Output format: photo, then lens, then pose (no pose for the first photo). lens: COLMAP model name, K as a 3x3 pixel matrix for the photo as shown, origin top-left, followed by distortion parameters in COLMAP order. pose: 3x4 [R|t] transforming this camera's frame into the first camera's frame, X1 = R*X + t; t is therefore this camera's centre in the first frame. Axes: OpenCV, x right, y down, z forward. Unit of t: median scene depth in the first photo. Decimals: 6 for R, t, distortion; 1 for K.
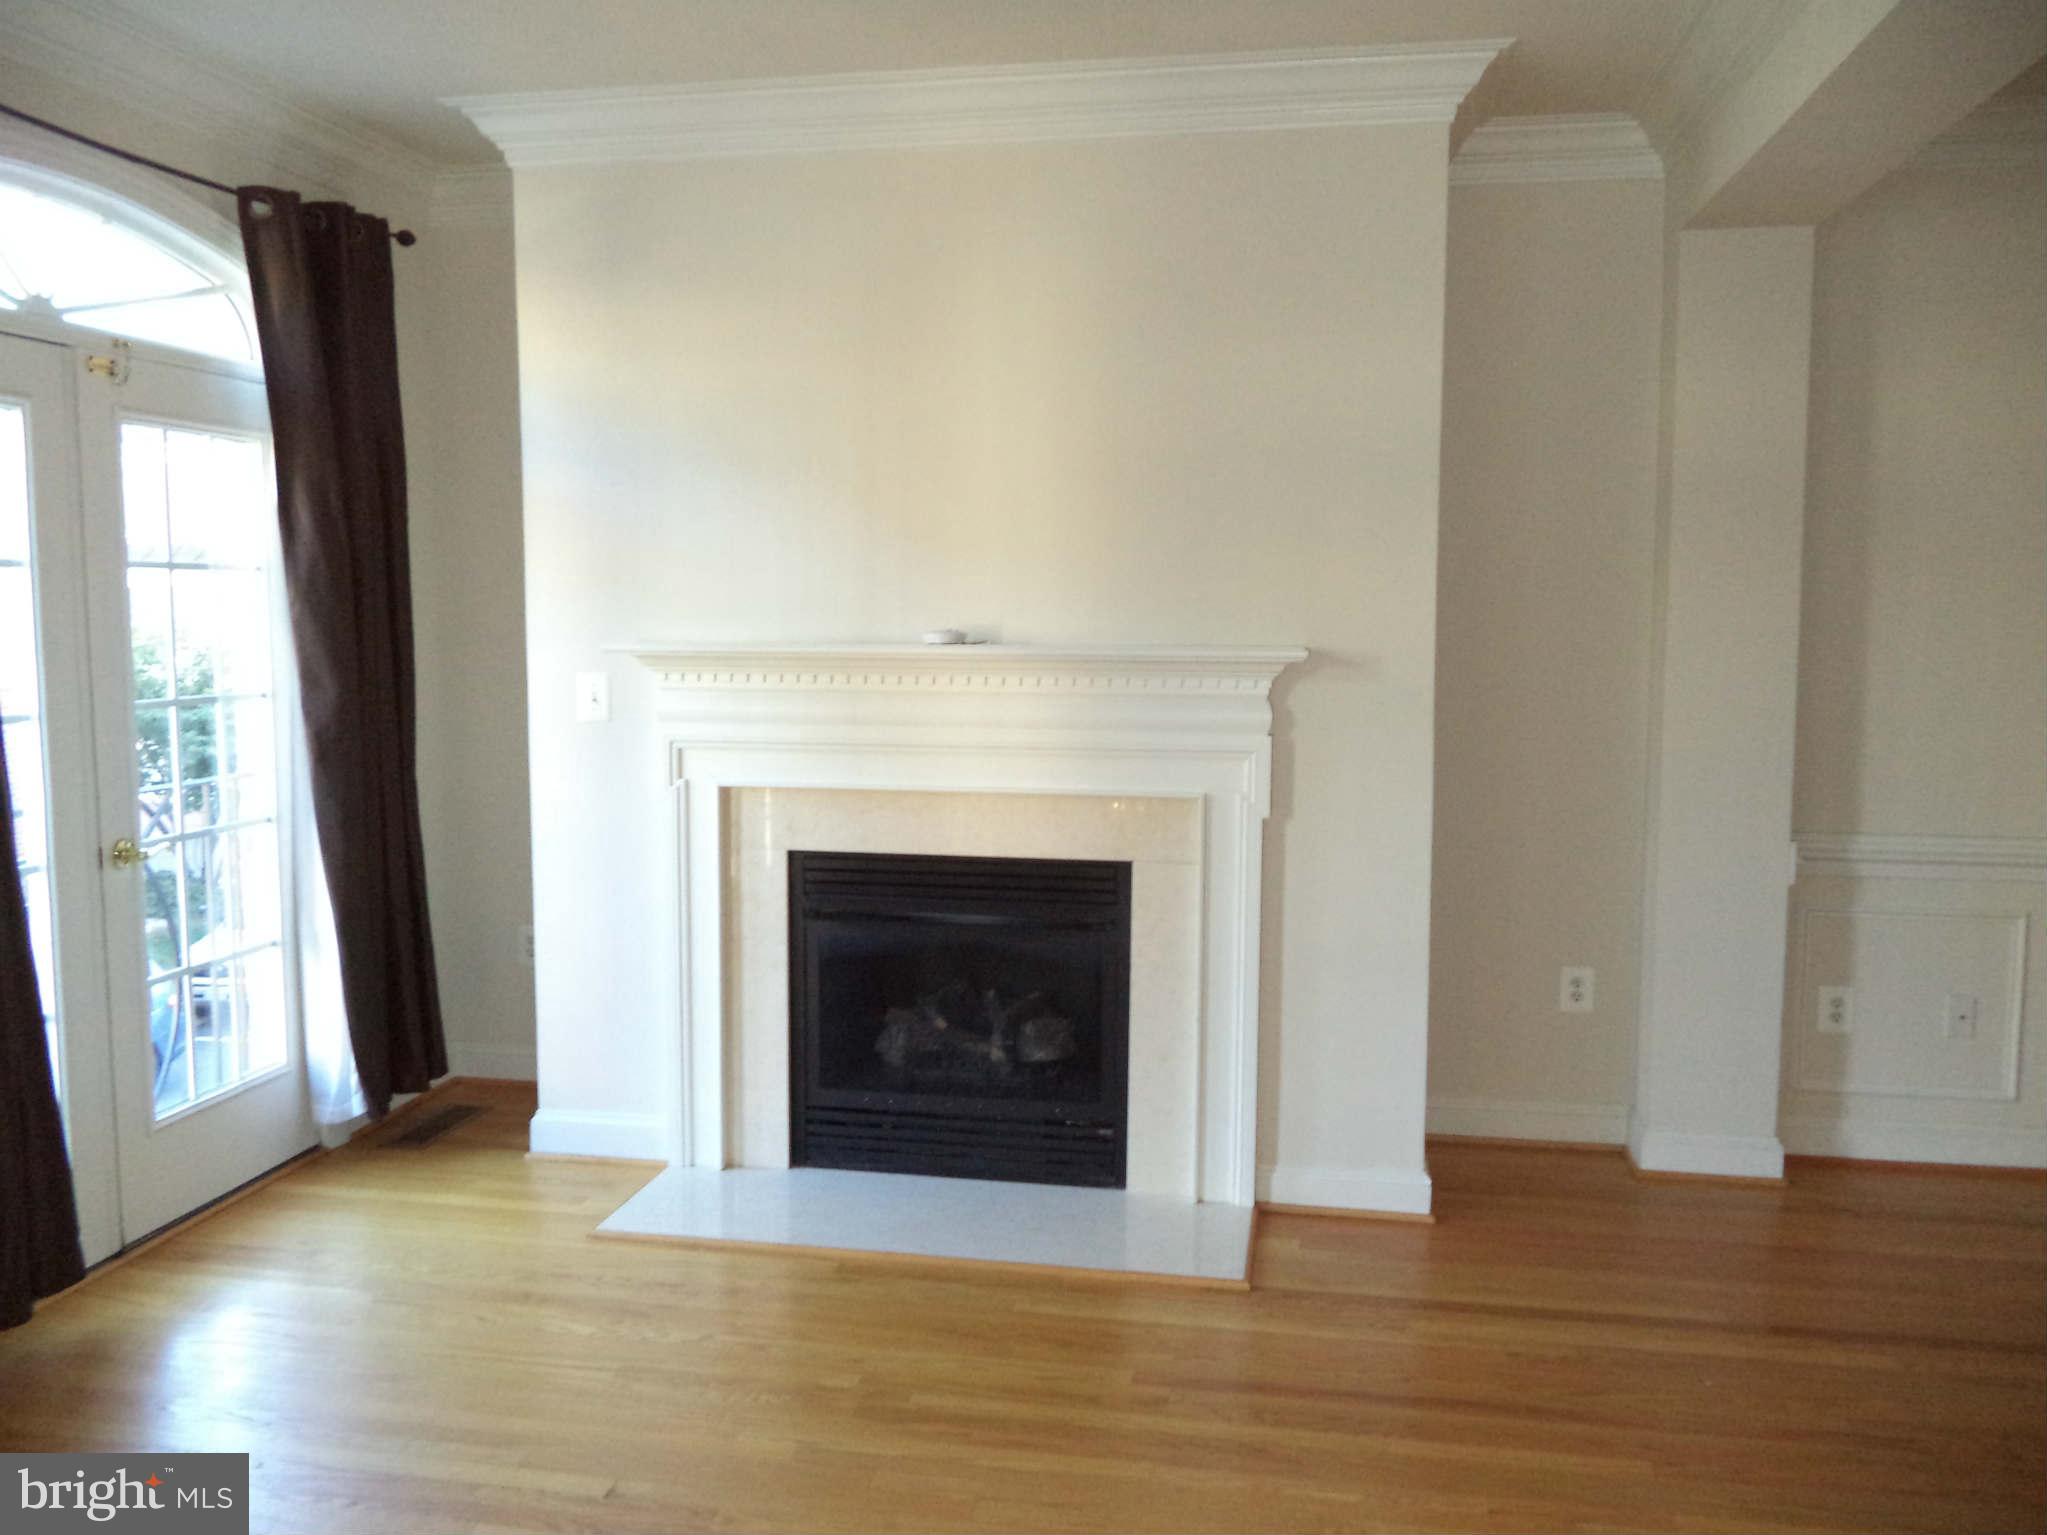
lens RADIAL K [[1680.1, 0, 1021.7], [0, 1680.1, 780.0], [0, 0, 1]] dist [0.011524, 0.002640]
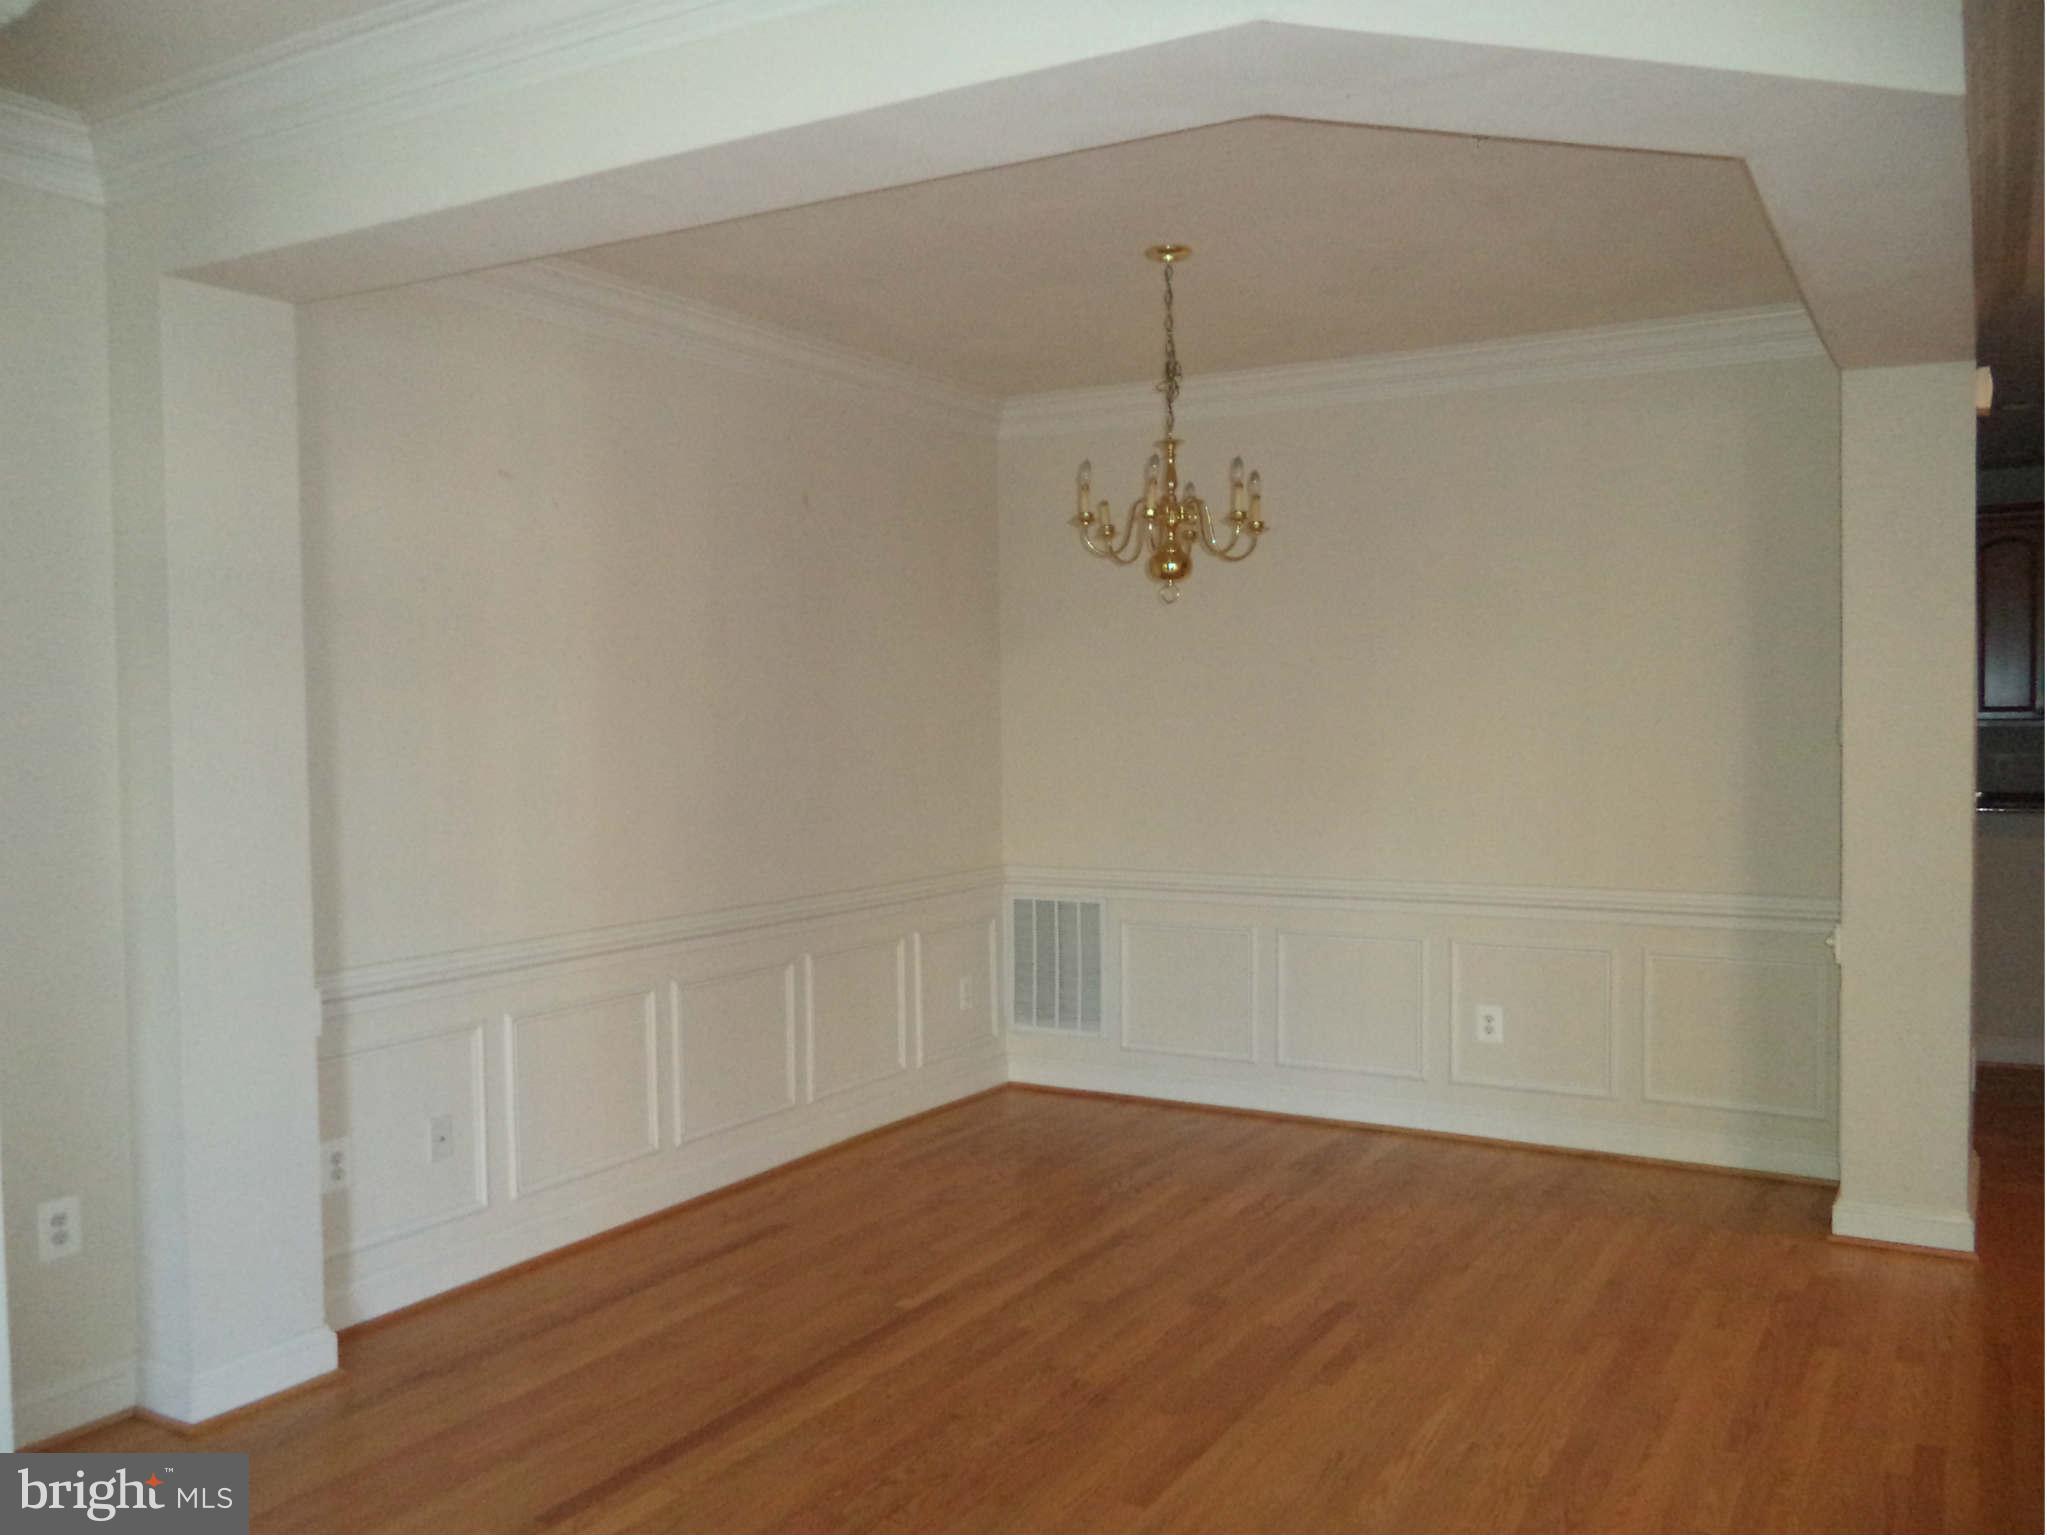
lens RADIAL K [[1680.1, 0, 1021.7], [0, 1680.1, 780.0], [0, 0, 1]] dist [0.011524, 0.002640]
pose [[0.320368, -0.037576, 0.946548, -0.261764], [0.117172, 0.993112, -0.000234, -0.028201], [-0.940019, 0.110984, 0.322564, 0.338966]]
